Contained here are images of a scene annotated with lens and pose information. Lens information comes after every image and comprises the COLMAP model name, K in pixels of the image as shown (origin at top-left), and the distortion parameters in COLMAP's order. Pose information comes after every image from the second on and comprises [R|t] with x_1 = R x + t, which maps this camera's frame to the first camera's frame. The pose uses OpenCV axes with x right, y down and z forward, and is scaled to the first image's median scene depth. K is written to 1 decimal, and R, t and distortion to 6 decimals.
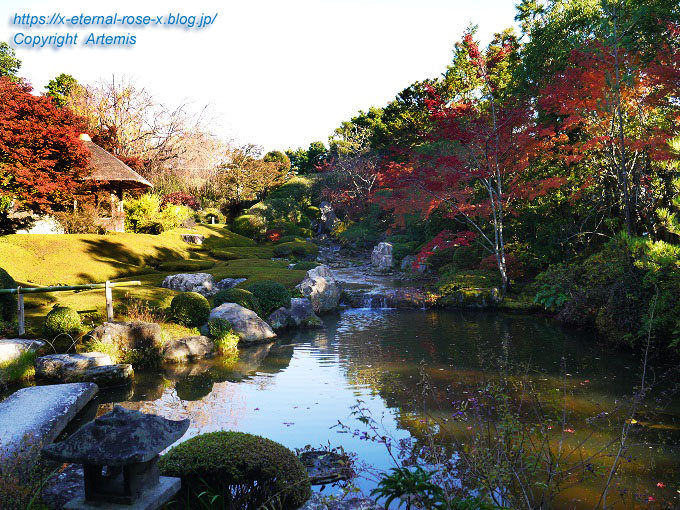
lens RADIAL K [[557.1, 0, 337.7], [0, 557.1, 252.7], [0, 0, 1]] dist [-0.041448, 0.022857]
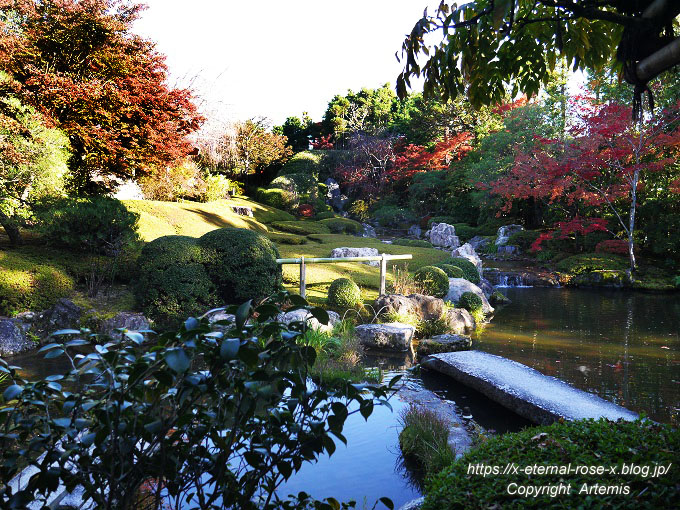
lens RADIAL K [[557.1, 0, 337.7], [0, 557.1, 252.7], [0, 0, 1]] dist [-0.041448, 0.022857]
pose [[0.986978, 0.033558, 0.157319, -0.332710], [-0.039939, 0.998495, 0.037575, 0.006885], [-0.155821, -0.043369, 0.986833, 0.000882]]
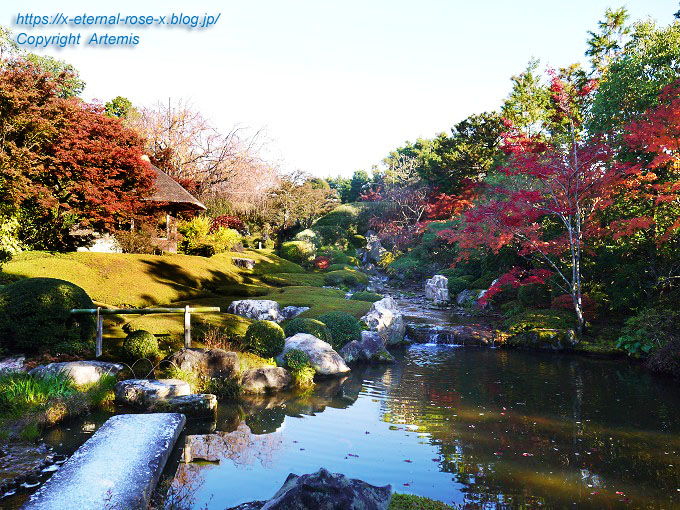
lens RADIAL K [[557.1, 0, 337.7], [0, 557.1, 252.7], [0, 0, 1]] dist [-0.041448, 0.022857]
pose [[0.997543, 0.042014, -0.056053, -0.049945], [-0.044744, 0.997827, -0.048371, -0.003537], [0.053899, 0.050760, 0.997255, 0.015397]]
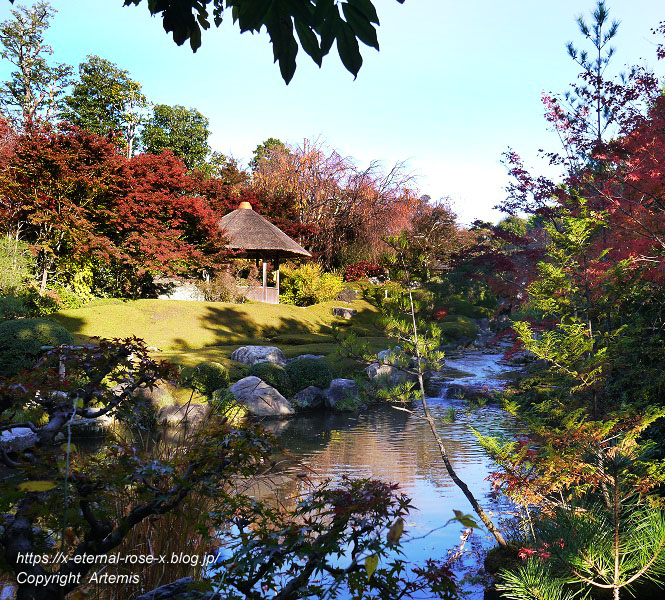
lens RADIAL K [[655.3, 0, 386.7], [0, 655.3, 300.4], [0, 0, 1]] dist [0.005535, 0.005270]
pose [[0.939625, 0.044491, -0.339301, 0.248855], [-0.061242, 0.997368, -0.038818, -0.008934], [0.336681, 0.057254, 0.939876, -0.026386]]
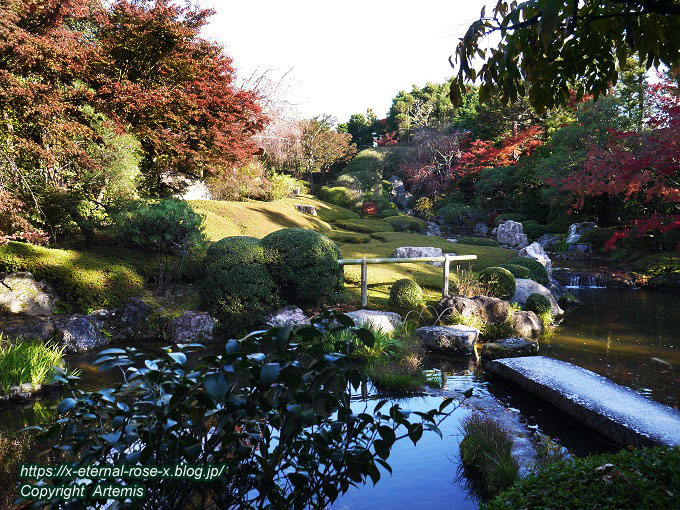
lens RADIAL K [[557.1, 0, 337.7], [0, 557.1, 252.7], [0, 0, 1]] dist [-0.041448, 0.022857]
pose [[0.998536, 0.034059, 0.042027, -0.329810], [-0.036049, 0.998219, 0.047538, 0.003839], [-0.040334, -0.048983, 0.997985, 0.003664]]
